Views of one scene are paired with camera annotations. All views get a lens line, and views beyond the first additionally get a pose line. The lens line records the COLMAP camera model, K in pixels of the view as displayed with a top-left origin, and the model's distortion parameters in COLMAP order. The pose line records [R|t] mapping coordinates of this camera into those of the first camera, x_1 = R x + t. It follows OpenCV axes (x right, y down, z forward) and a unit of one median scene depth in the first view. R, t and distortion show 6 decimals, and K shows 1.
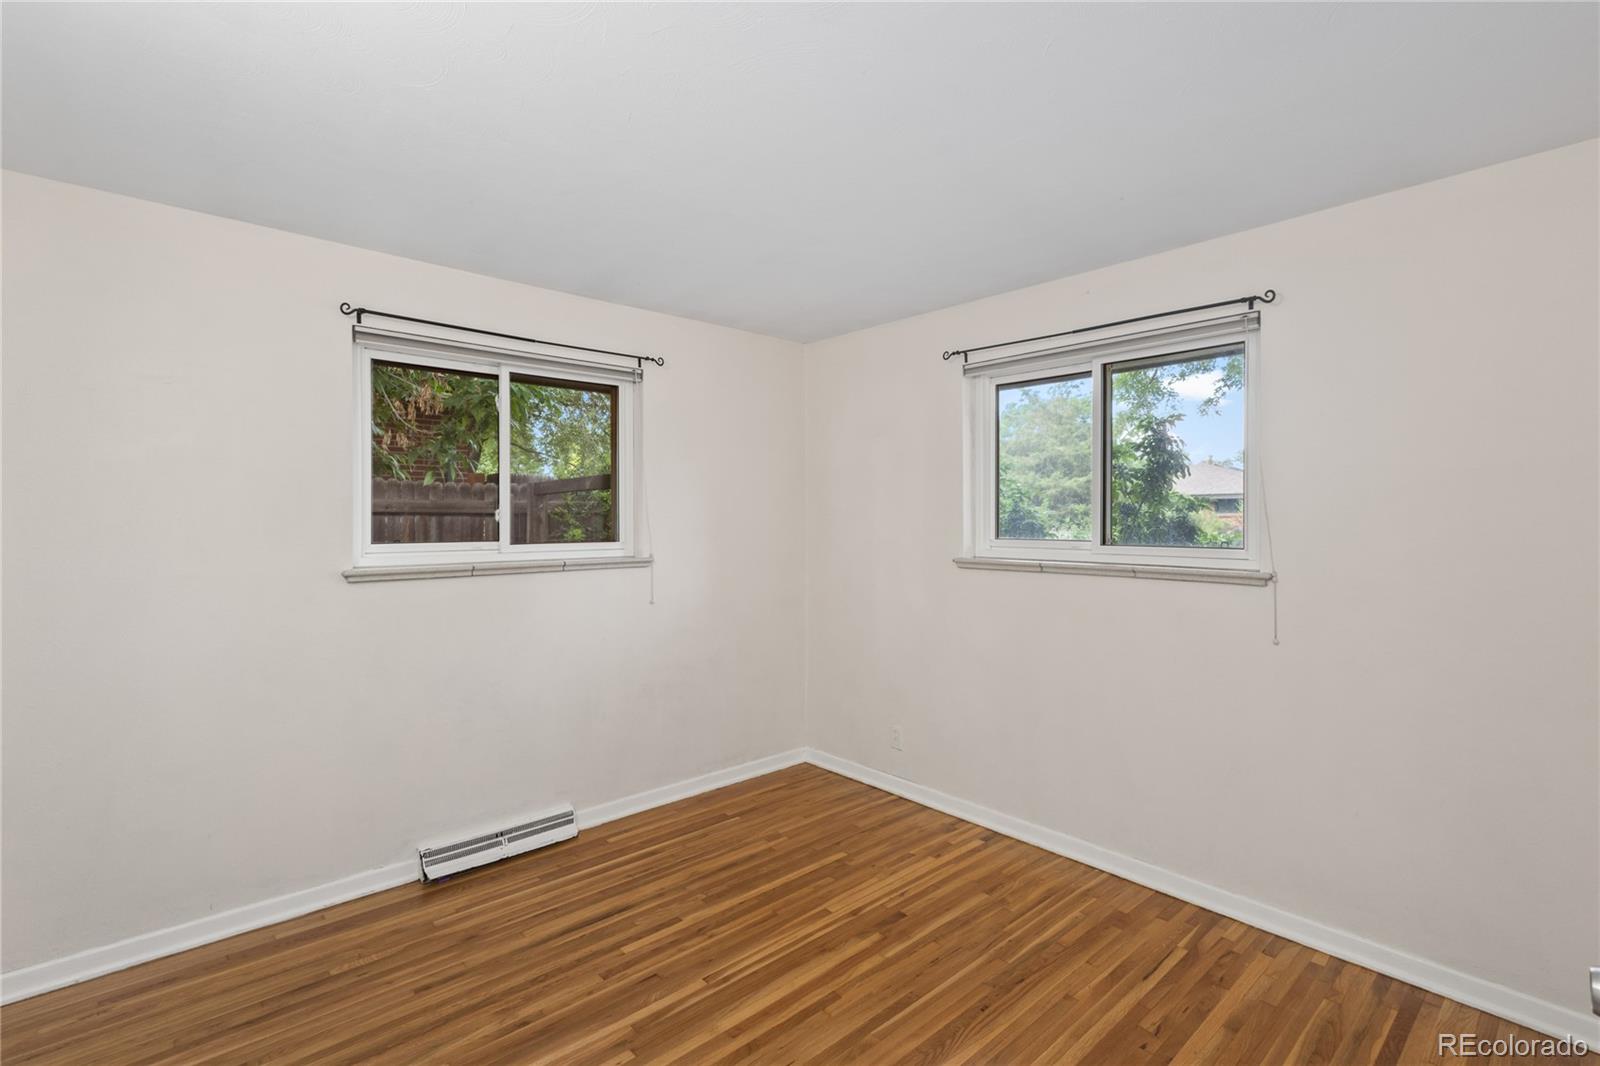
lens RADIAL K [[741.7, 0, 798.3], [0, 741.7, 522.5], [0, 0, 1]] dist [0.009864, -0.002265]
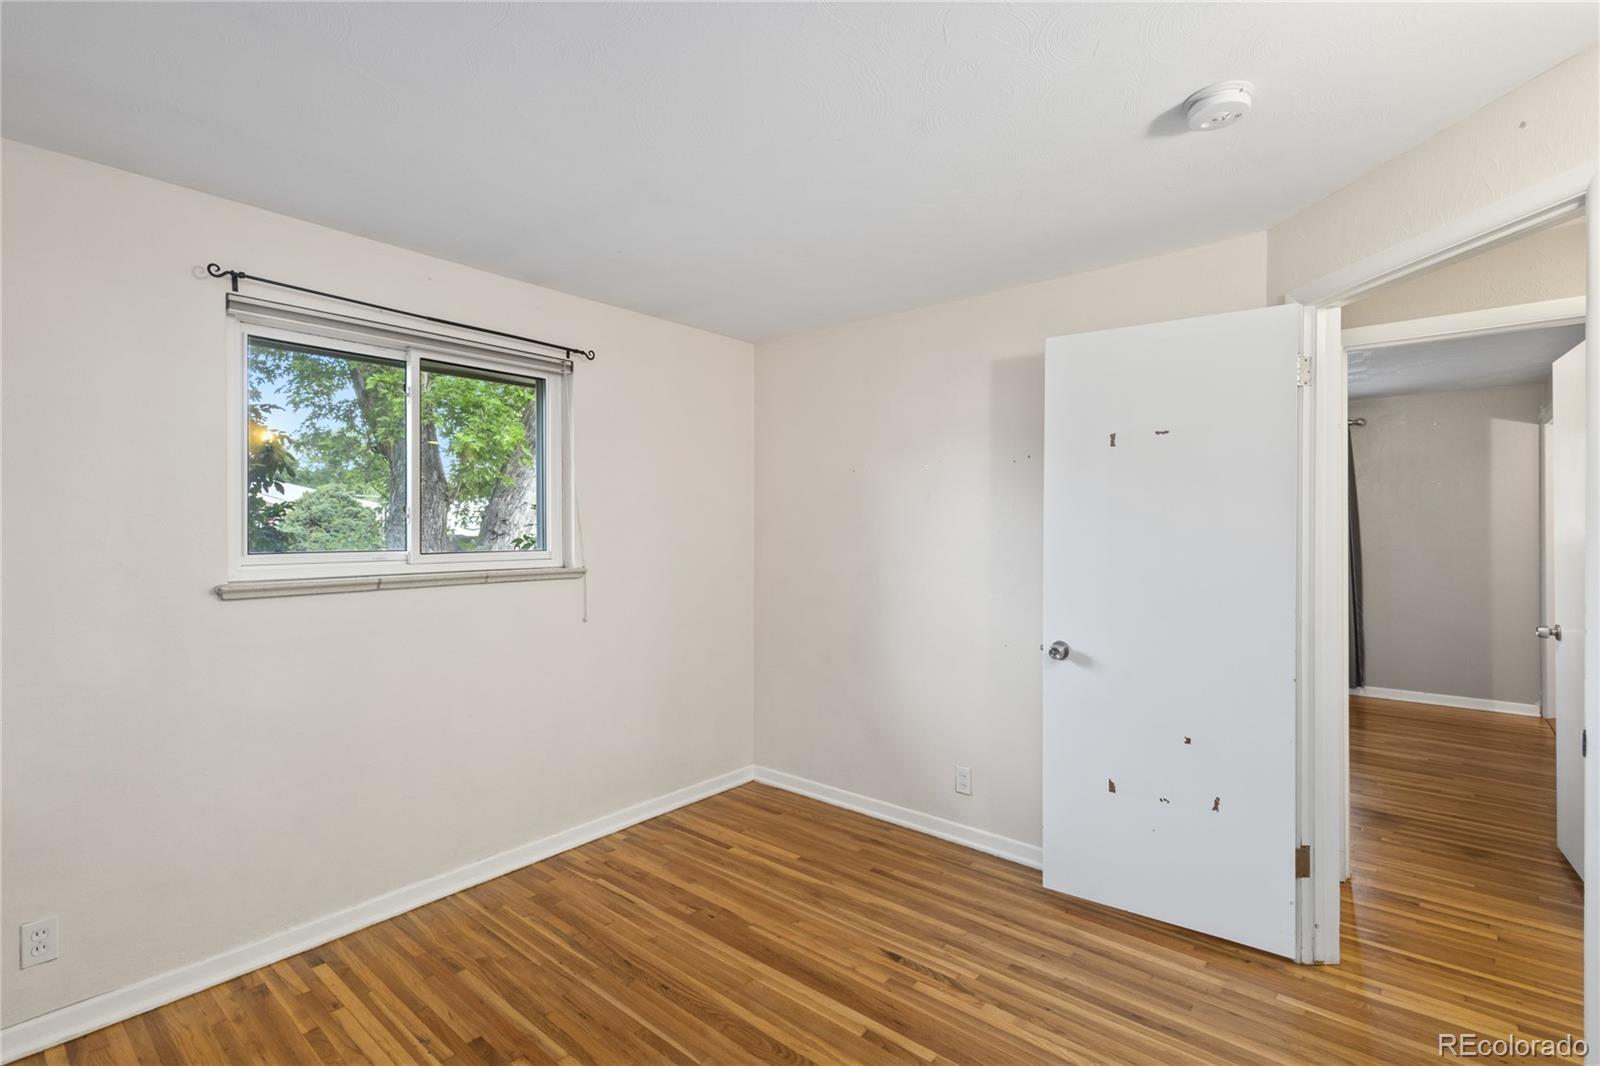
lens RADIAL K [[741.7, 0, 796.1], [0, 741.7, 530.1], [0, 0, 1]] dist [0.009864, -0.002265]
pose [[-0.143236, -0.007465, 0.989660, -0.665614], [0.005976, 0.999947, 0.008407, -0.004892], [-0.989671, 0.007119, -0.143184, 0.780135]]
